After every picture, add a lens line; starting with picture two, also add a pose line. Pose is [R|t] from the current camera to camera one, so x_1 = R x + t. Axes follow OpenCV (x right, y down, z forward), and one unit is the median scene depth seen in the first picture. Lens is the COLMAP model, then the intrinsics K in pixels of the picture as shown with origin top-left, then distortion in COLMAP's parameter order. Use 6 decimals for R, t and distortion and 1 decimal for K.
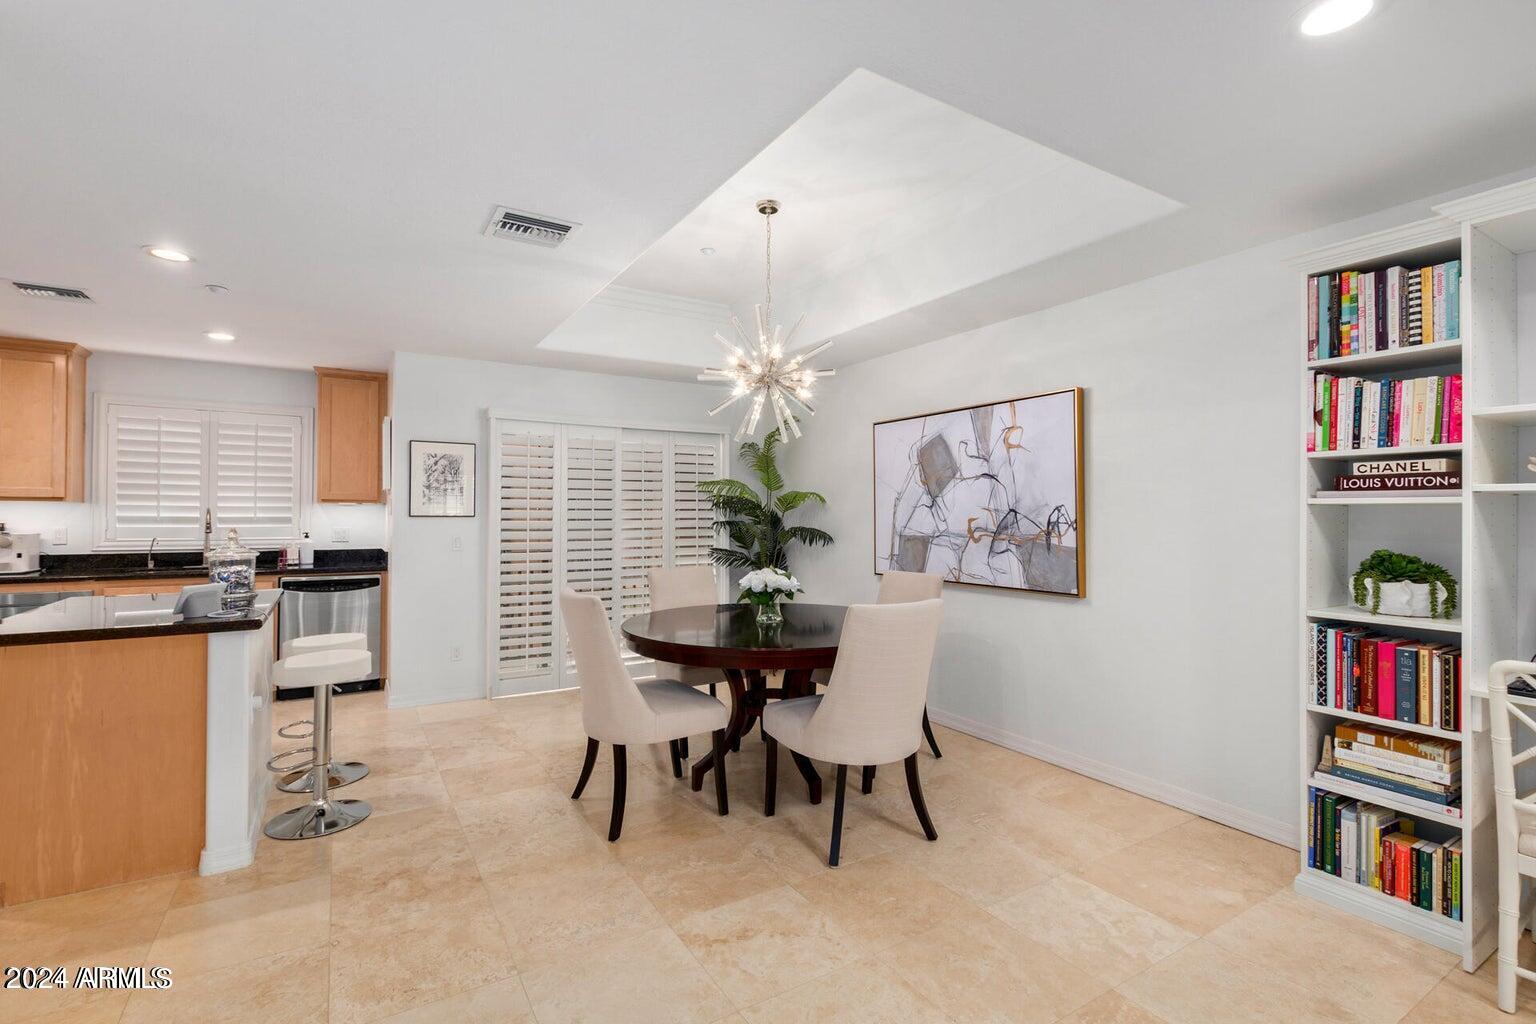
lens RADIAL K [[702.7, 0, 765.3], [0, 702.7, 505.3], [0, 0, 1]] dist [-0.002942, -0.000116]
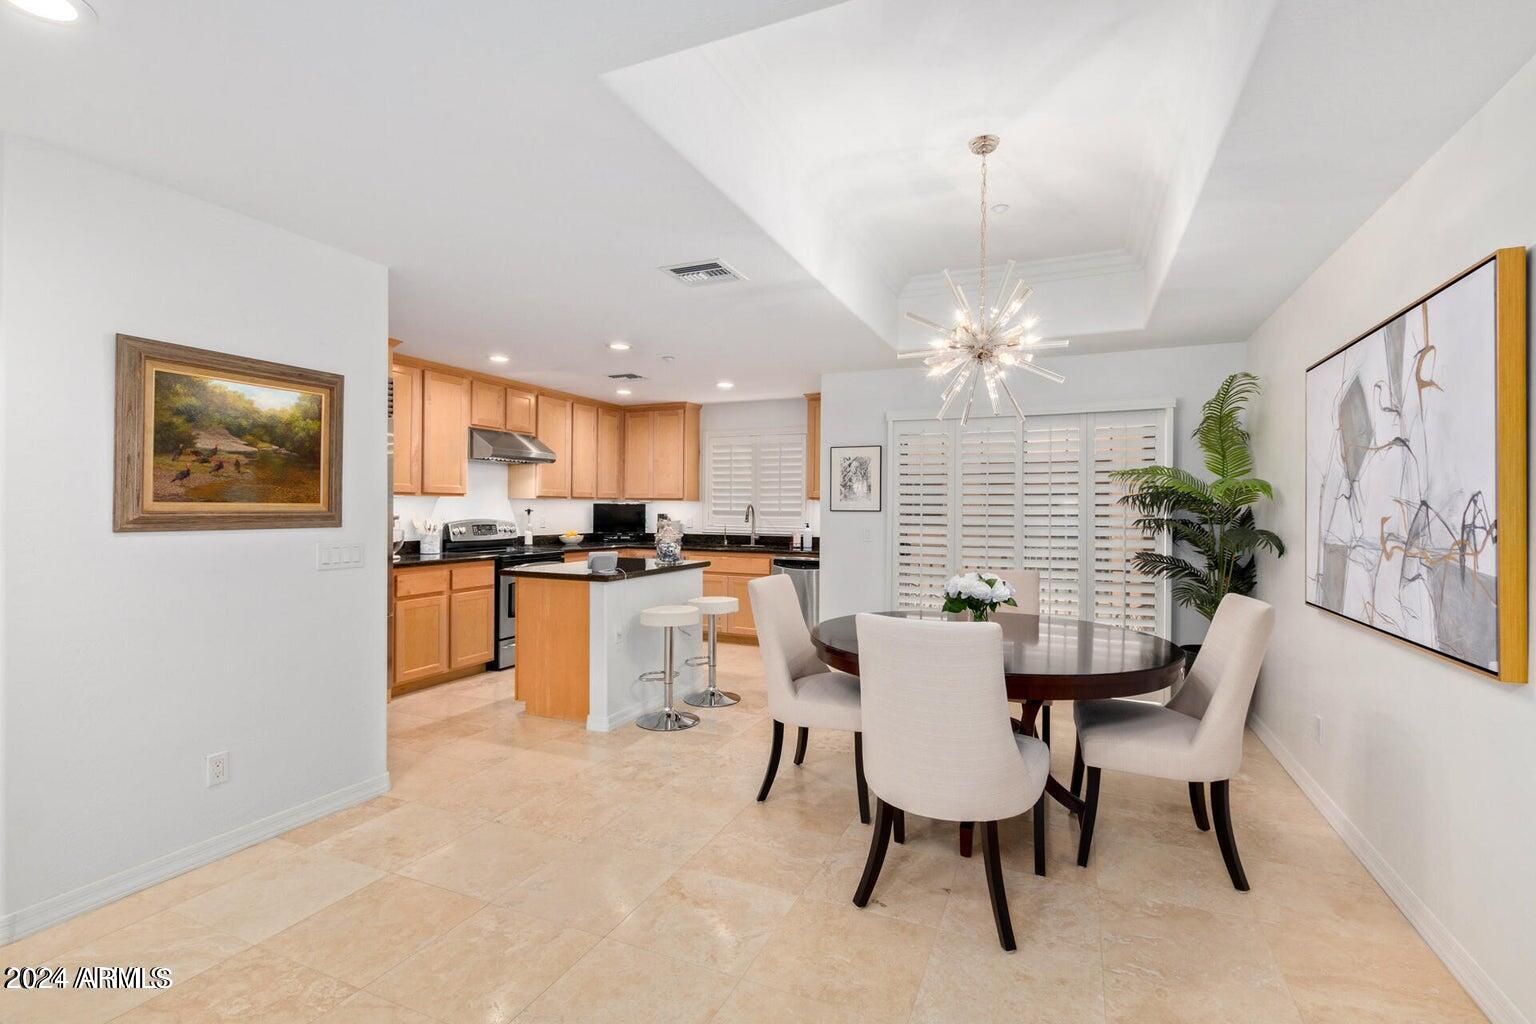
lens RADIAL K [[702.7, 0, 764.9], [0, 702.7, 517.5], [0, 0, 1]] dist [-0.002942, -0.000116]
pose [[0.568135, 0.011188, -0.822859, 0.507406], [0.007173, 0.999802, 0.018547, 0.004867], [0.822904, -0.016439, 0.567943, 0.274947]]
